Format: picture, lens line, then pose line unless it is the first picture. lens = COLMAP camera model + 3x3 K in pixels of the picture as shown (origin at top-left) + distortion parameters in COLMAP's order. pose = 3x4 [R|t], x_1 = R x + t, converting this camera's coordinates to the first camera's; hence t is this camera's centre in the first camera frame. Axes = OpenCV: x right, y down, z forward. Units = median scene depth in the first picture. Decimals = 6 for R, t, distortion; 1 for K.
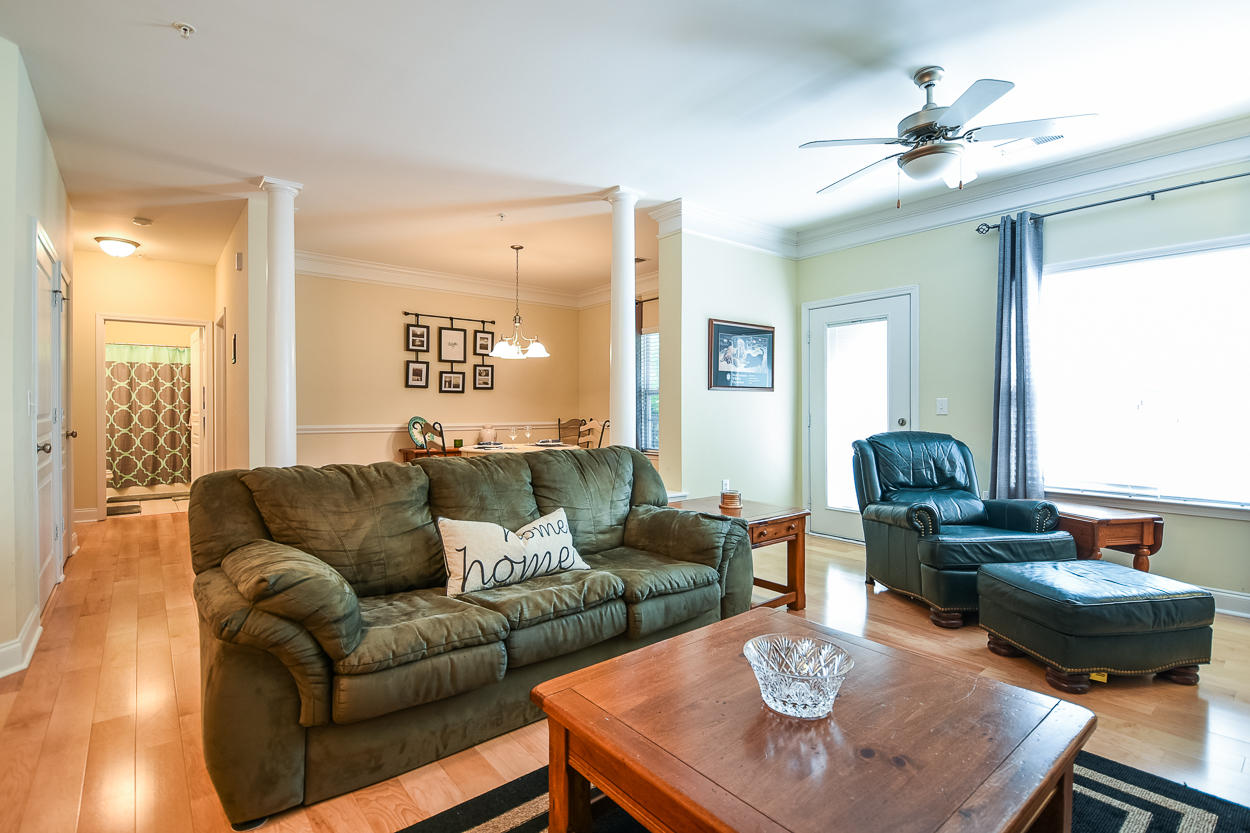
lens RADIAL K [[585.7, 0, 626.0], [0, 585.7, 411.5], [0, 0, 1]] dist [0.014446, -0.022878]
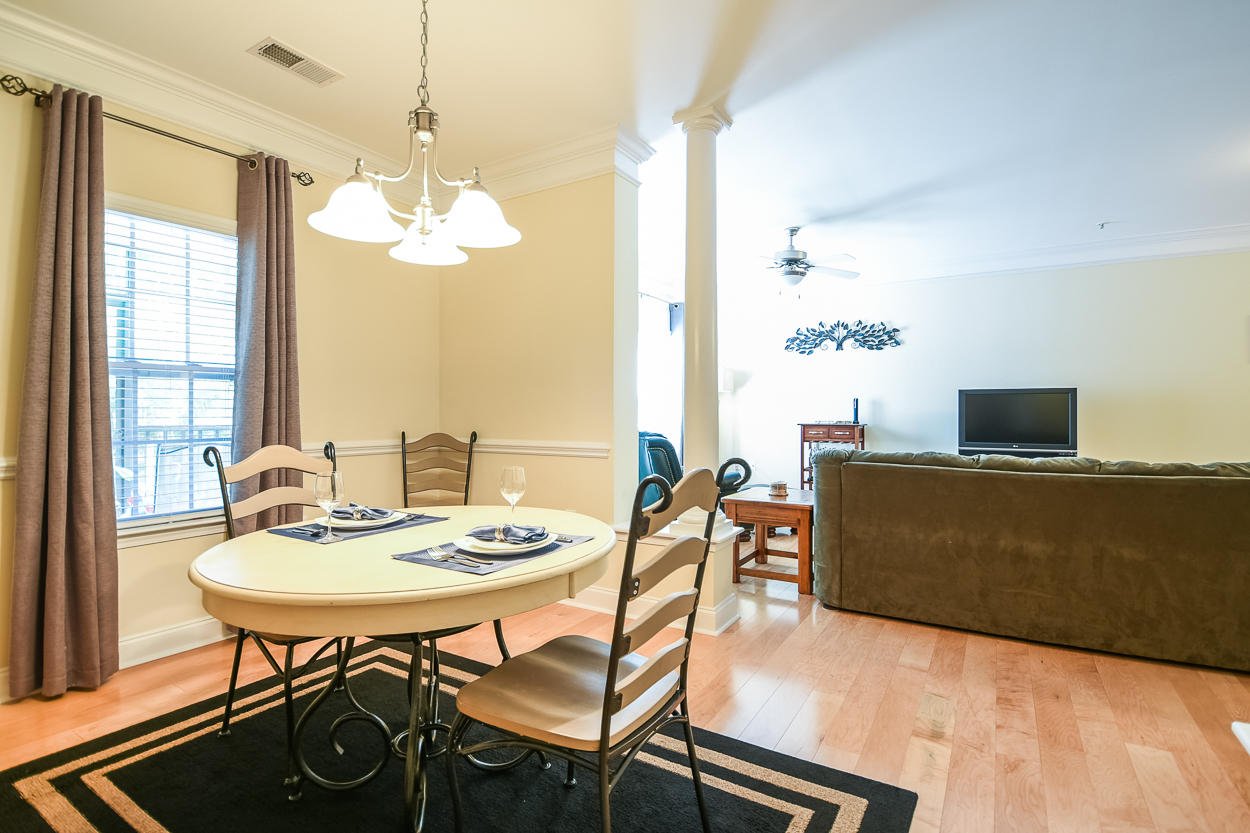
lens RADIAL K [[585.7, 0, 626.0], [0, 585.7, 411.5], [0, 0, 1]] dist [0.014446, -0.022878]
pose [[-0.322754, -0.002196, 0.946480, -0.435261], [0.003196, 0.999989, 0.003410, -0.005839], [-0.946477, 0.004126, -0.322744, 0.856902]]
